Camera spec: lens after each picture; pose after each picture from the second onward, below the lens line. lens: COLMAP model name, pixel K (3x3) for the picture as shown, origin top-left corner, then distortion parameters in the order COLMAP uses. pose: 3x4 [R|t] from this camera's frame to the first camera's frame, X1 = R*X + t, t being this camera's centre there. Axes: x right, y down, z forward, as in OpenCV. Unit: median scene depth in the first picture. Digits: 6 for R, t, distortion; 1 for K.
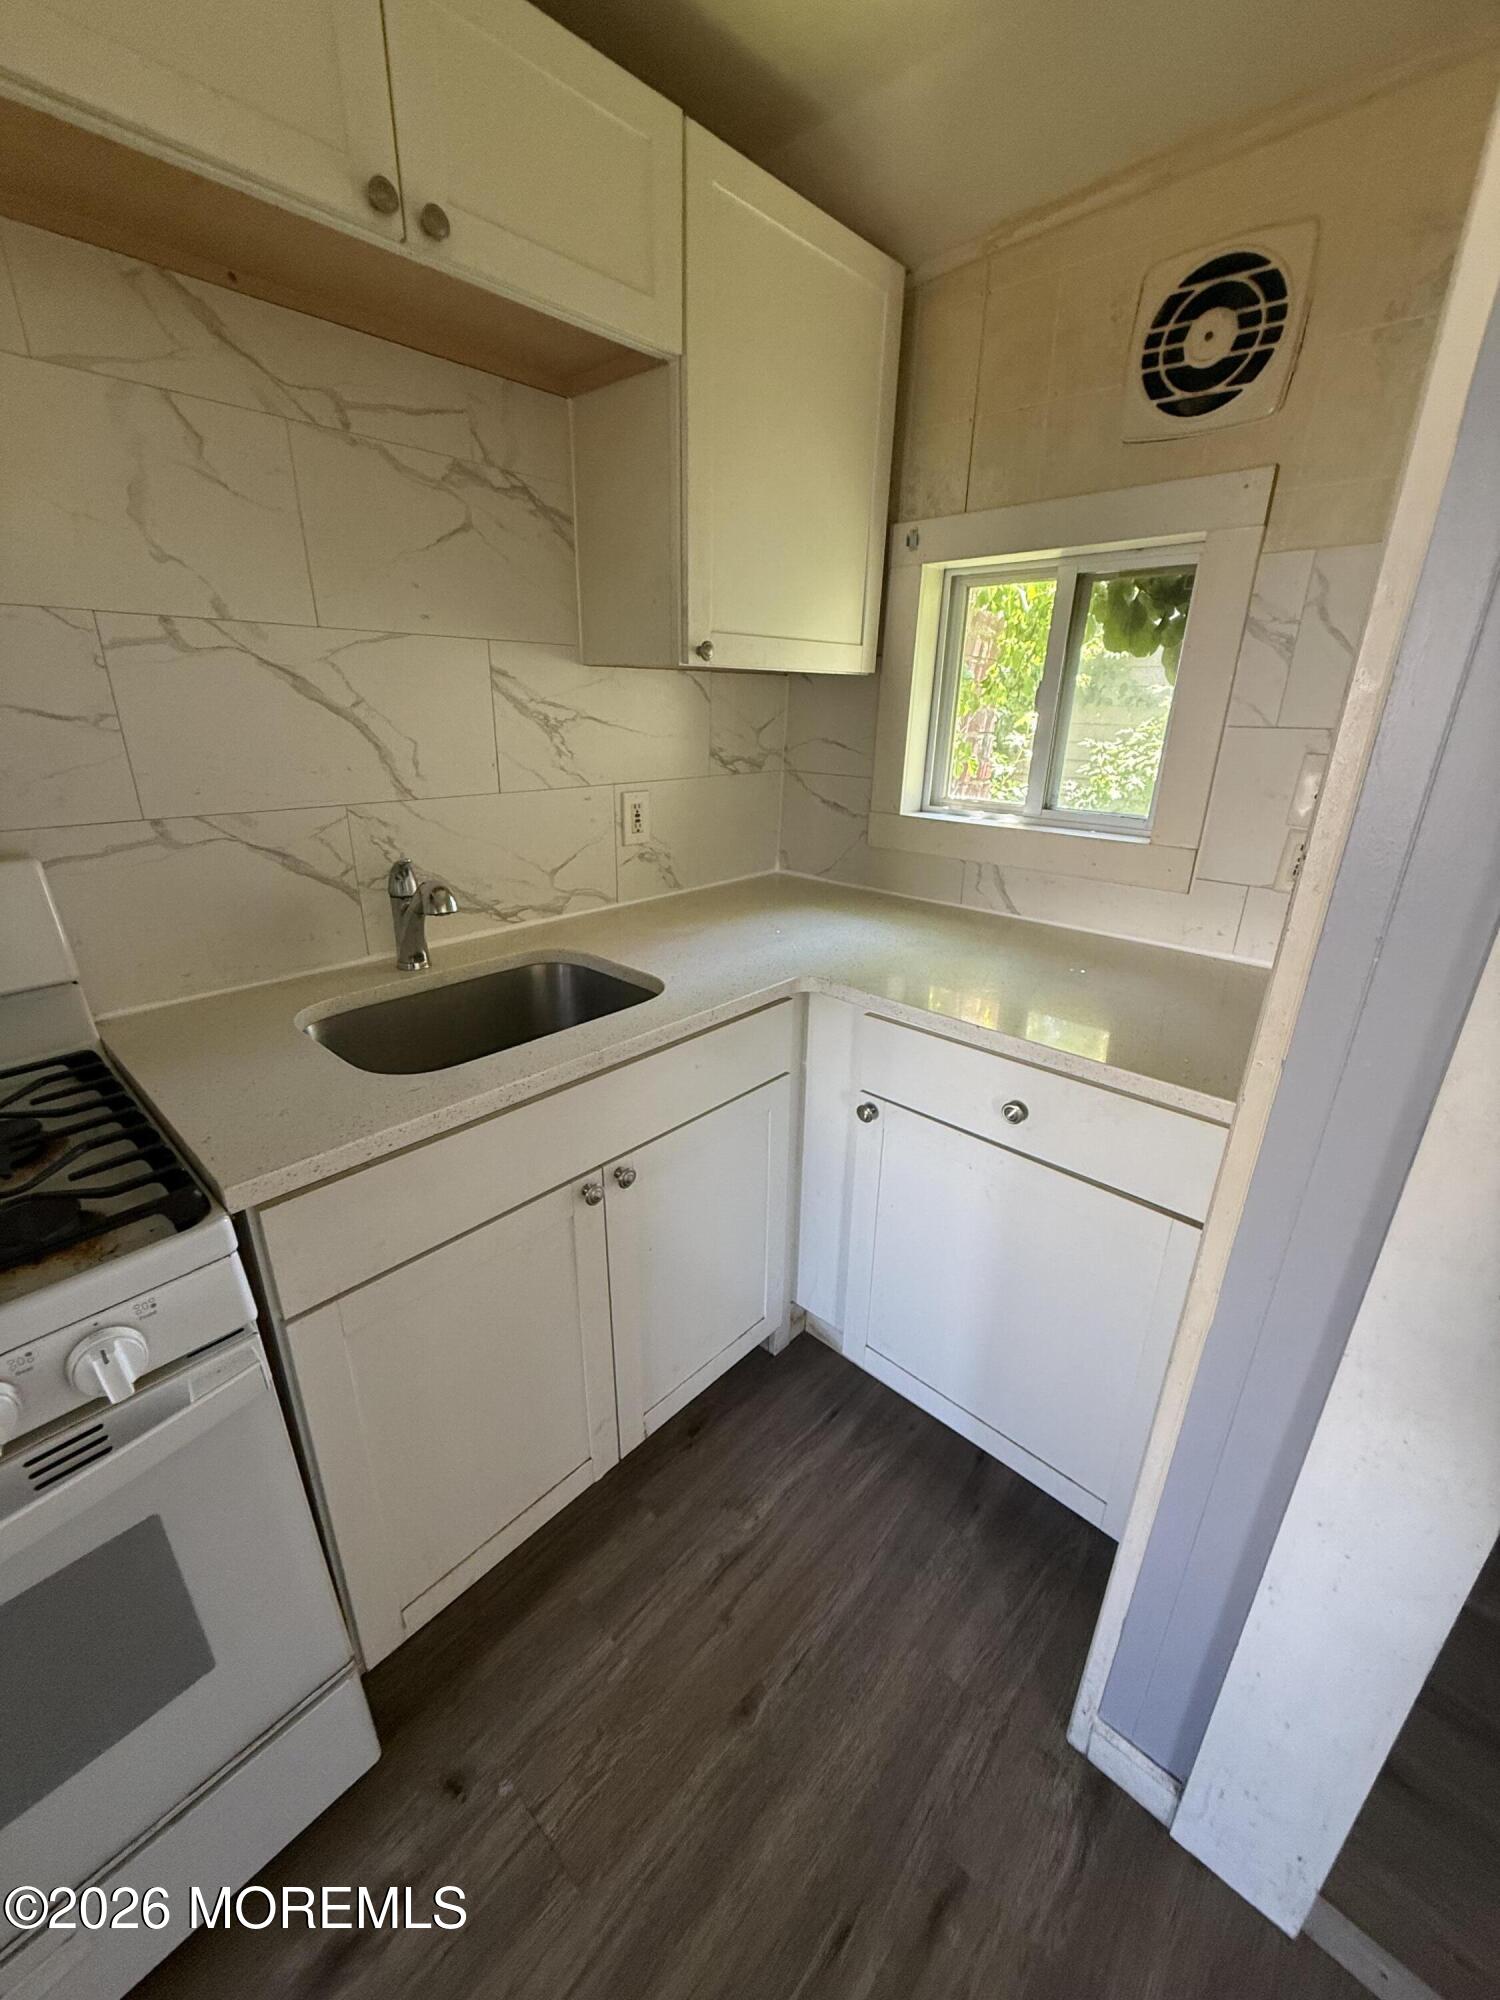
lens RADIAL K [[791.0, 0, 750.0], [0, 791.0, 1000.0], [0, 0, 1]] dist [-0.001641, -0.000099]
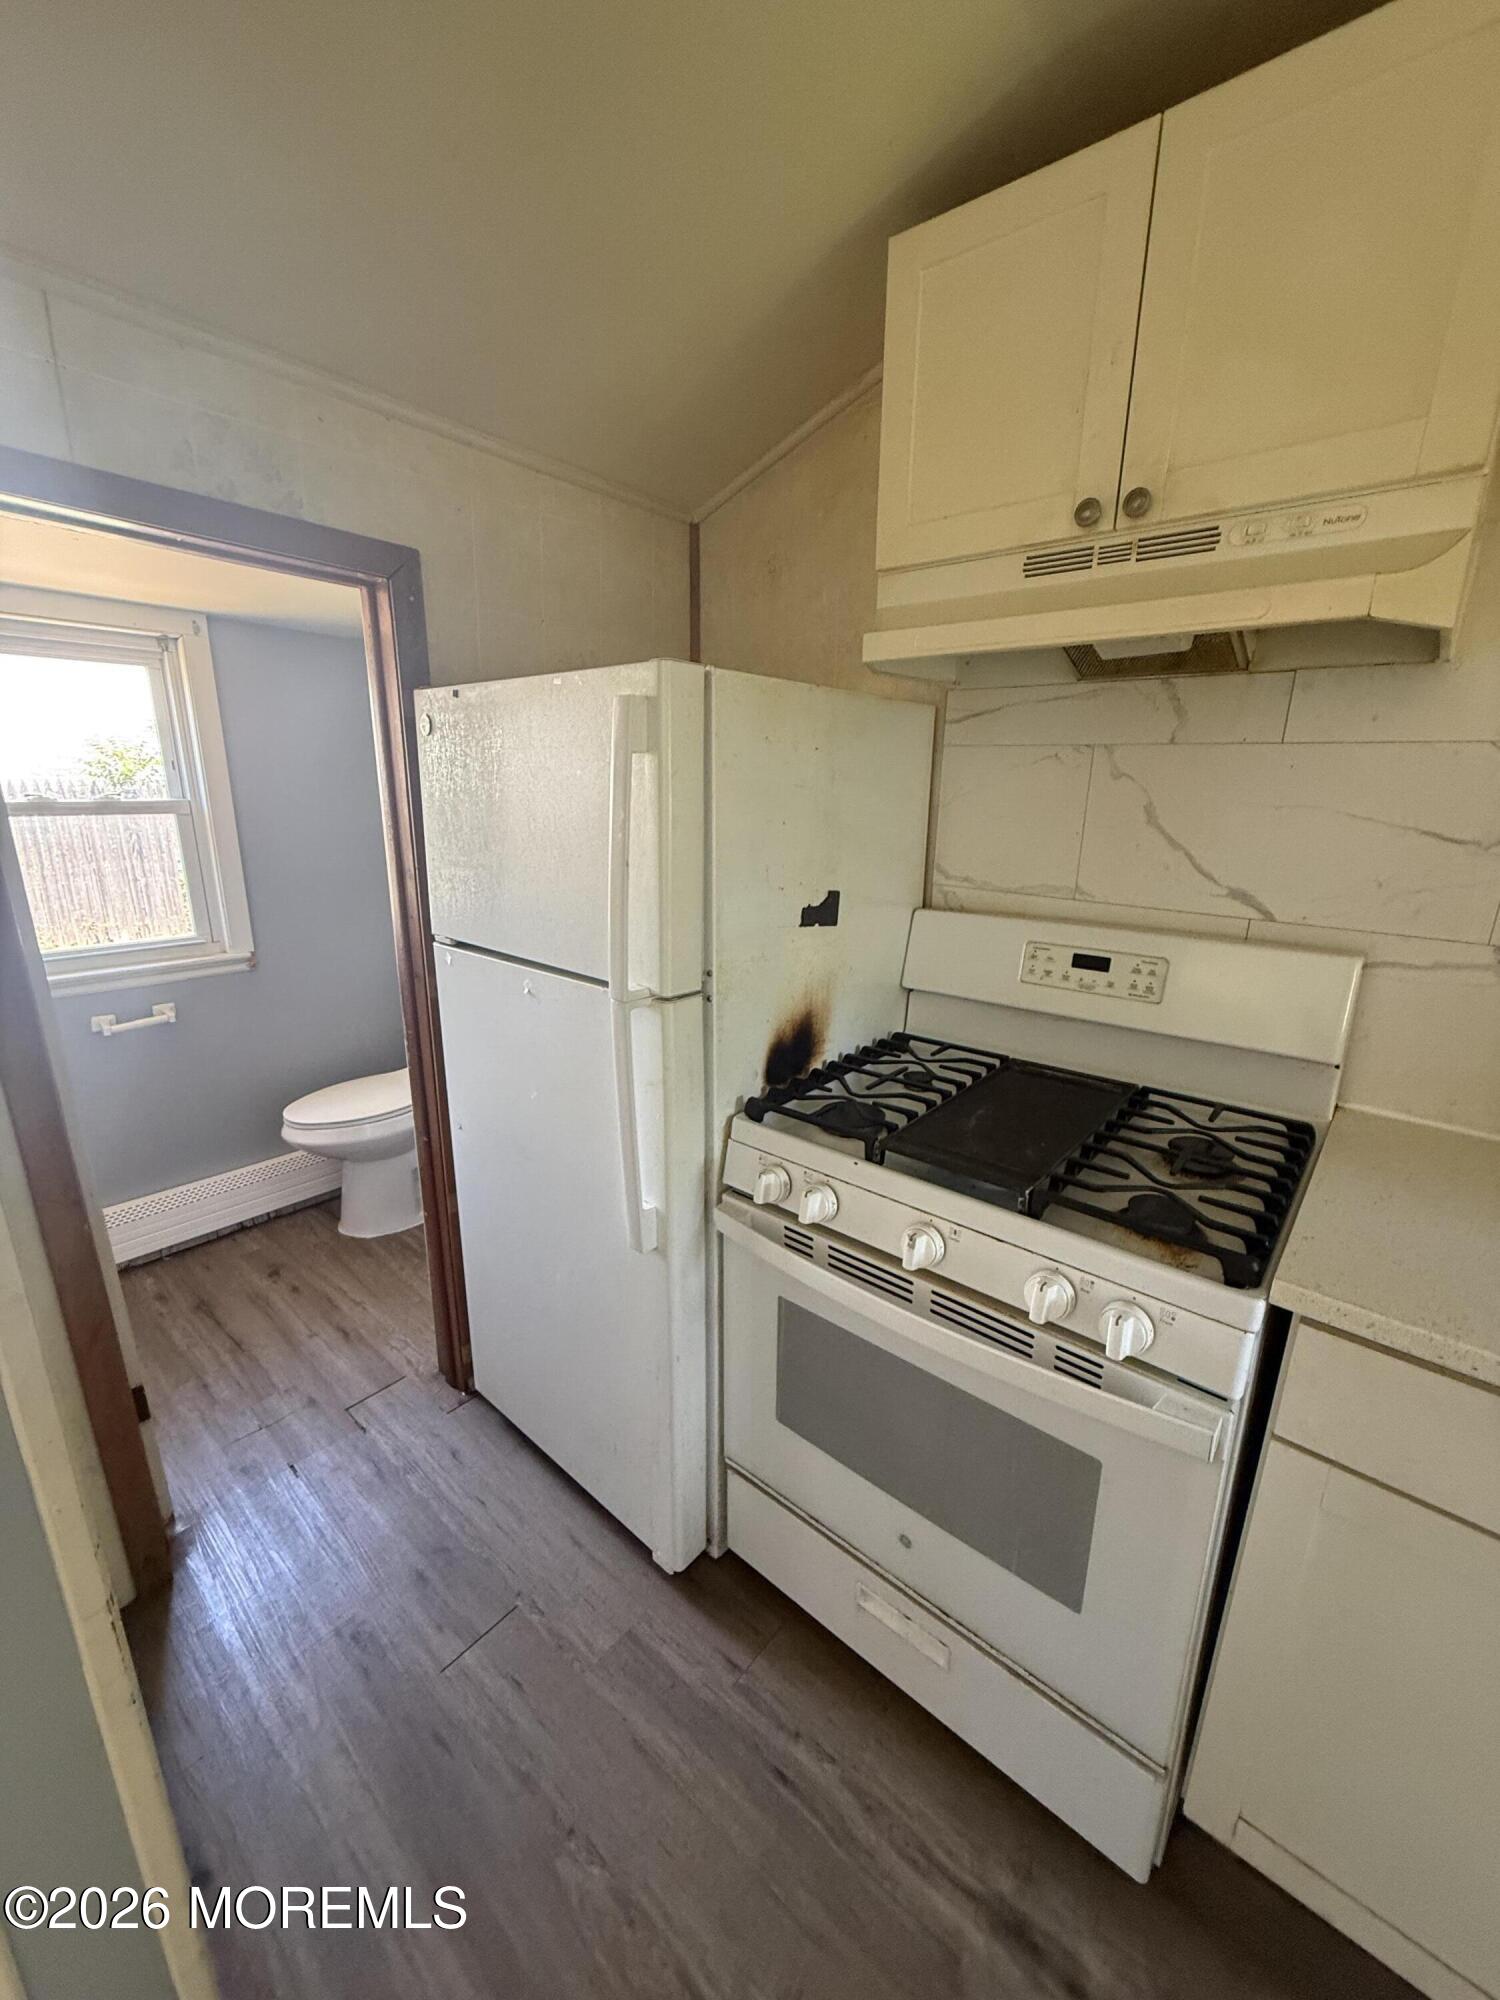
lens RADIAL K [[791.0, 0, 750.0], [0, 791.0, 1000.0], [0, 0, 1]] dist [-0.001641, -0.000099]
pose [[0.021883, 0.251849, -0.967519, 0.234123], [-0.364634, 0.903099, 0.226833, -0.076244], [0.930894, 0.347827, 0.111596, 0.095158]]
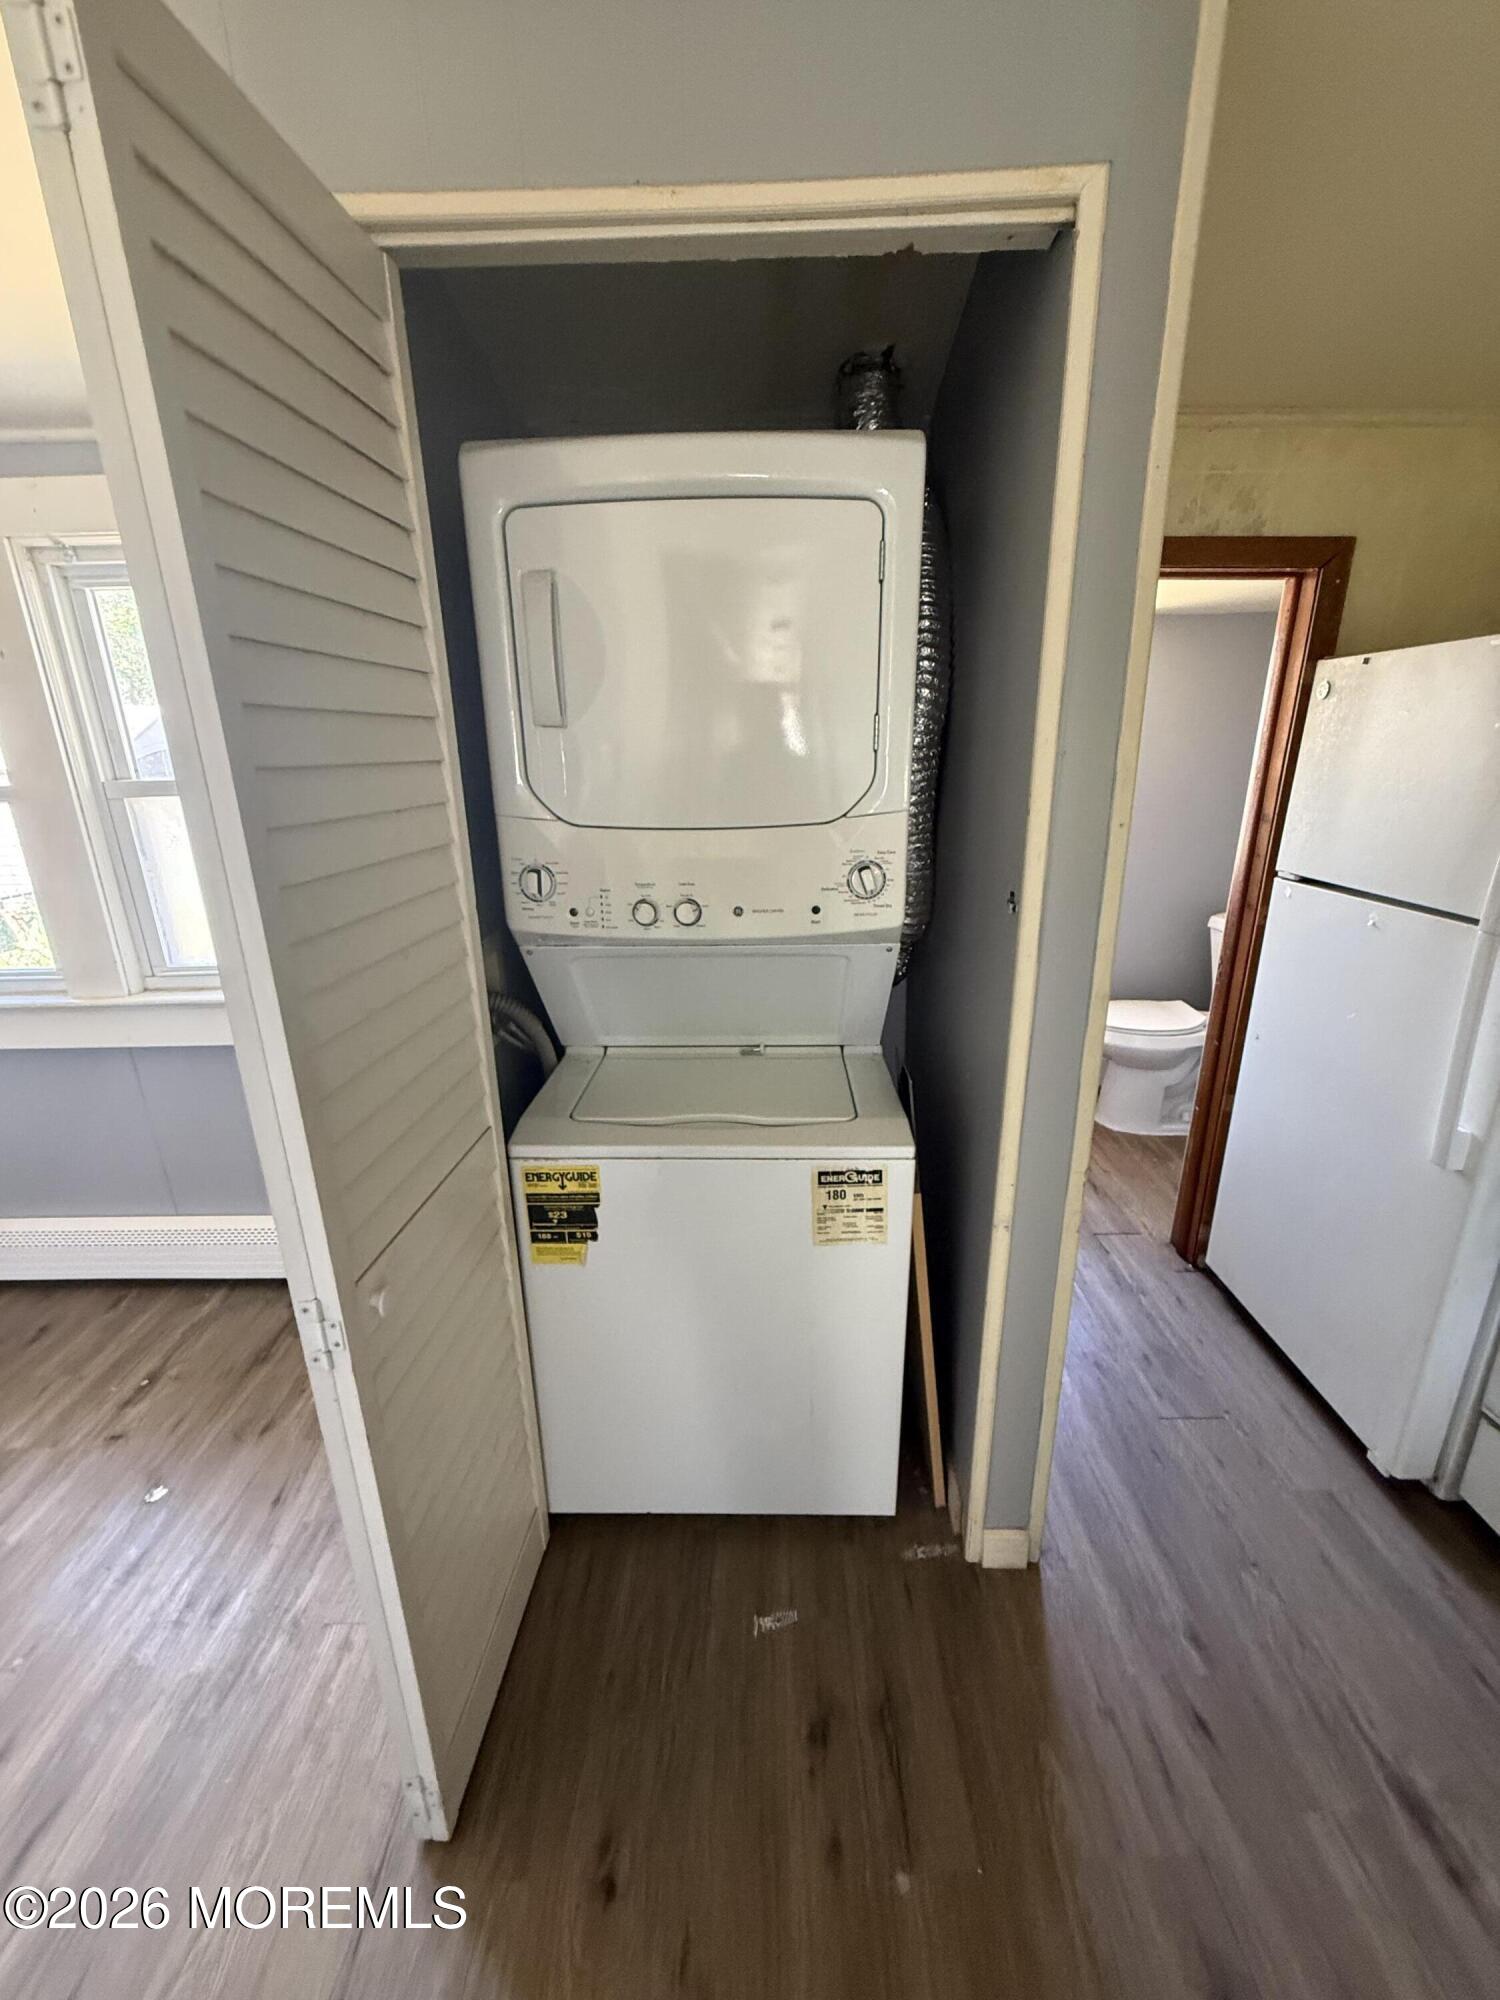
lens RADIAL K [[791.0, 0, 750.0], [0, 791.0, 1000.0], [0, 0, 1]] dist [-0.001641, -0.000099]
pose [[-0.748541, 0.197110, -0.633115, 0.904668], [-0.228421, 0.819706, 0.525268, -0.048009], [0.622503, 0.537802, -0.568559, 0.085752]]
